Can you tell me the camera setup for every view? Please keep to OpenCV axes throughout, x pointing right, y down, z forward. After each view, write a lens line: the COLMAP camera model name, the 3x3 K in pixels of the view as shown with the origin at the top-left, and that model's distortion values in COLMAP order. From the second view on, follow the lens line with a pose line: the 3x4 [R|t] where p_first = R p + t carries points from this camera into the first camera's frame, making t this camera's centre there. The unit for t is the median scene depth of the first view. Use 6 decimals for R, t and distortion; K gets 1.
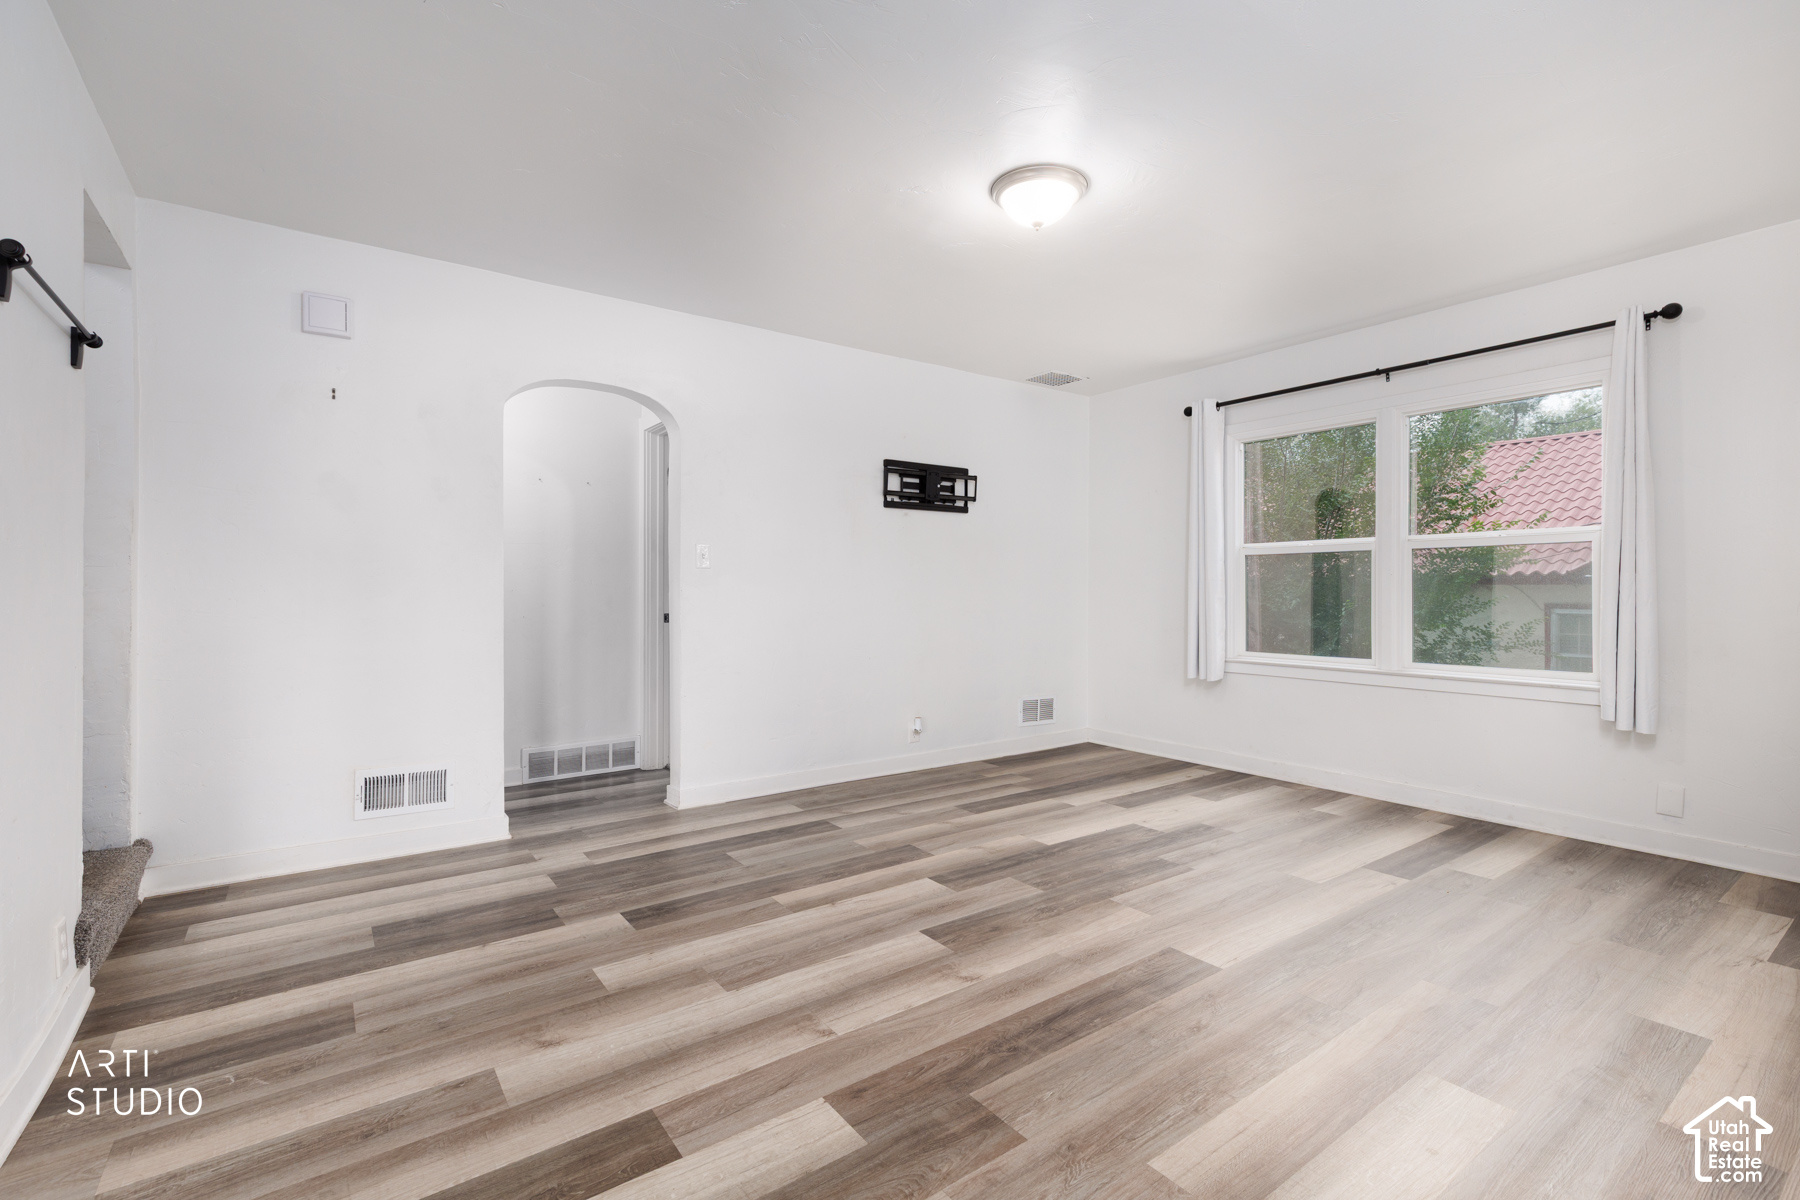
lens RADIAL K [[809.3, 0, 905.9], [0, 809.3, 594.3], [0, 0, 1]] dist [0.003184, -0.000291]
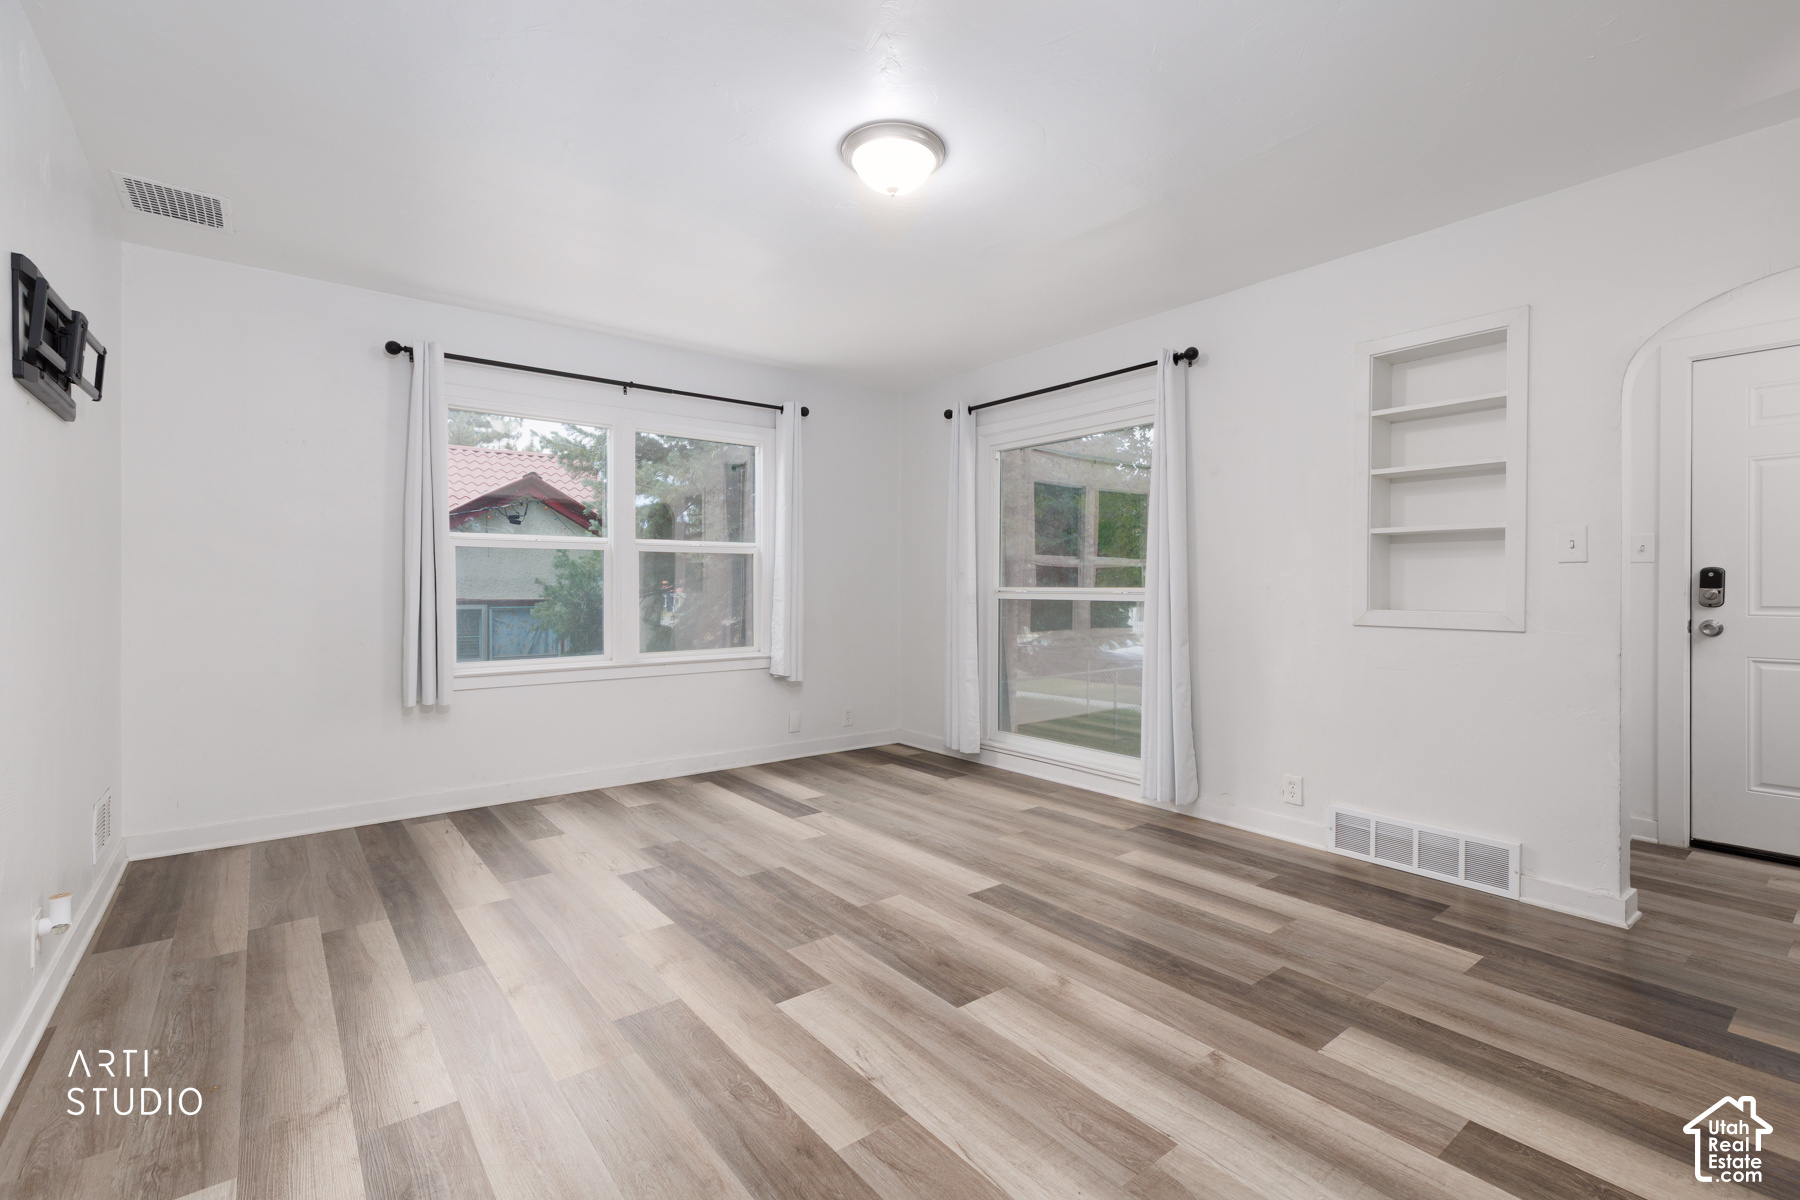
lens RADIAL K [[809.3, 0, 904.9], [0, 809.3, 590.4], [0, 0, 1]] dist [0.003184, -0.000291]
pose [[-0.041599, -0.006598, 0.999113, -0.767409], [0.005376, 0.999962, 0.006827, -0.011427], [-0.999120, 0.005655, -0.041562, 1.044130]]
